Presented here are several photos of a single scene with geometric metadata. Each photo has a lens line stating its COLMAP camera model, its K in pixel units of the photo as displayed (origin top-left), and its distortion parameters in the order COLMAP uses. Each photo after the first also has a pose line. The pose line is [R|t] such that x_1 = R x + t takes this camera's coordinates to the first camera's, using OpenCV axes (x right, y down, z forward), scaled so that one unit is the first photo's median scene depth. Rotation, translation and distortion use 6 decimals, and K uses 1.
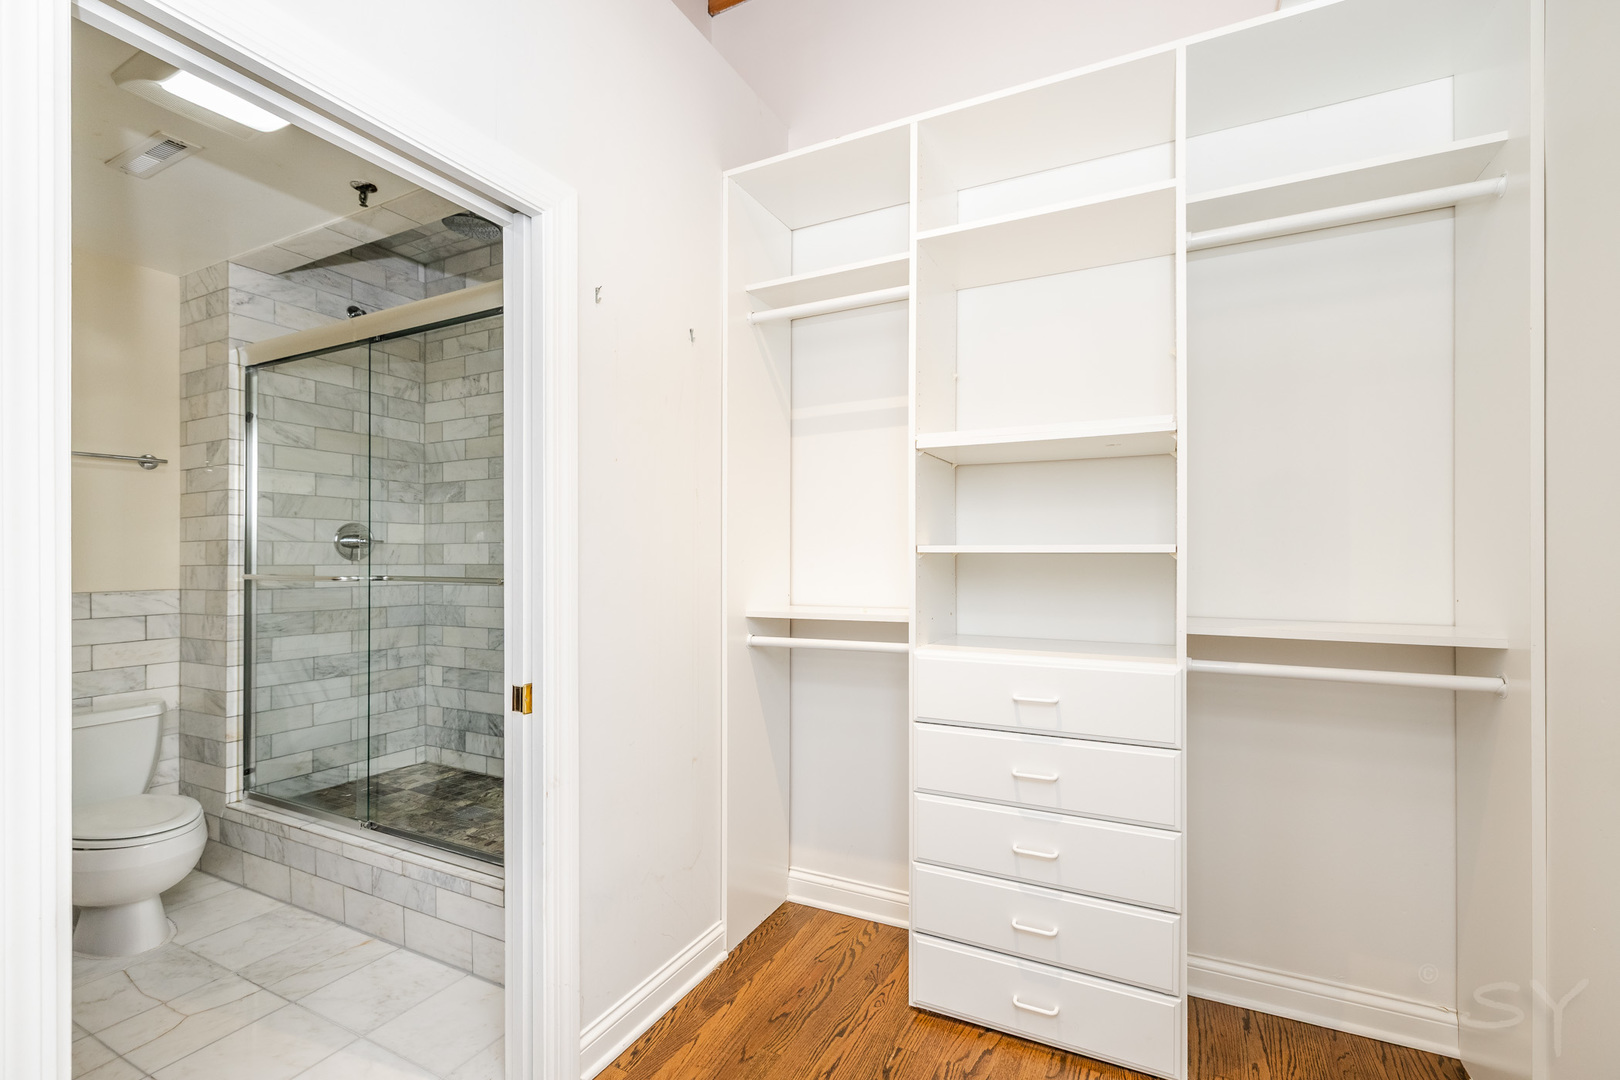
lens RADIAL K [[705.5, 0, 810.4], [0, 705.5, 554.4], [0, 0, 1]] dist [0.011981, 0.000231]
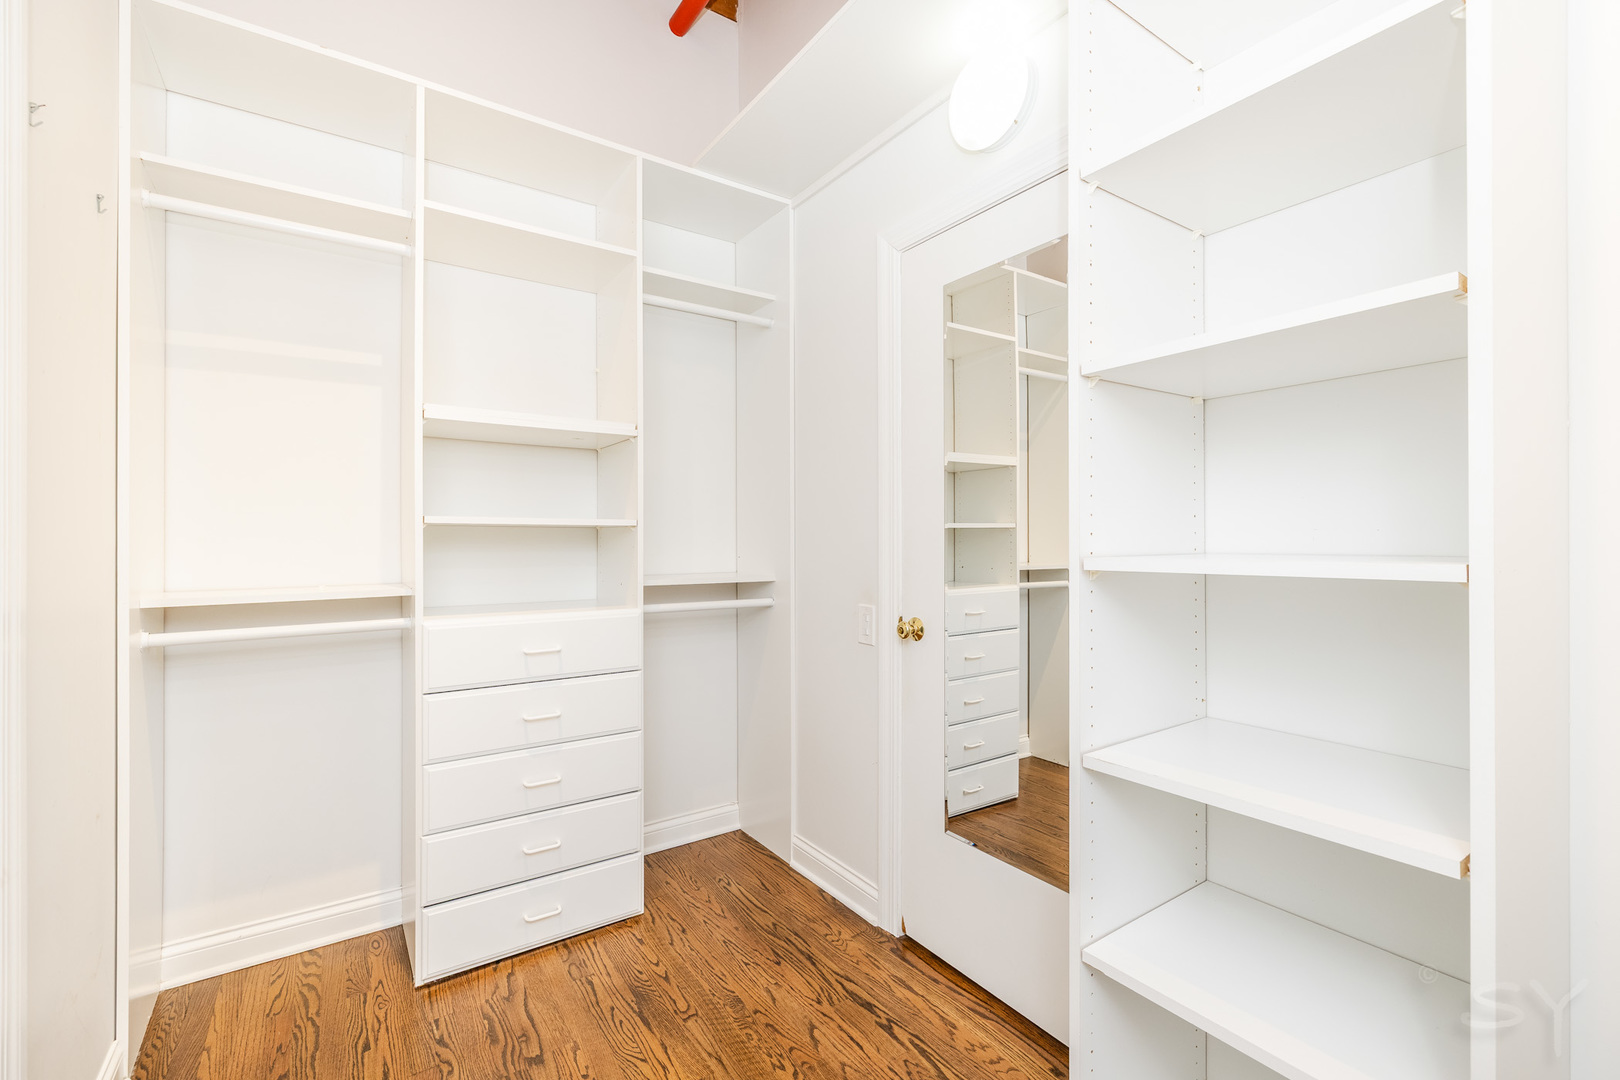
lens RADIAL K [[698.1, 0, 812.3], [0, 698.1, 533.6], [0, 0, 1]] dist [0.004645, 0.000028]
pose [[0.478694, 0.003538, 0.877975, -0.474613], [0.001246, 0.999988, -0.004709, 0.019504], [-0.877981, 0.003348, 0.478684, 0.063274]]
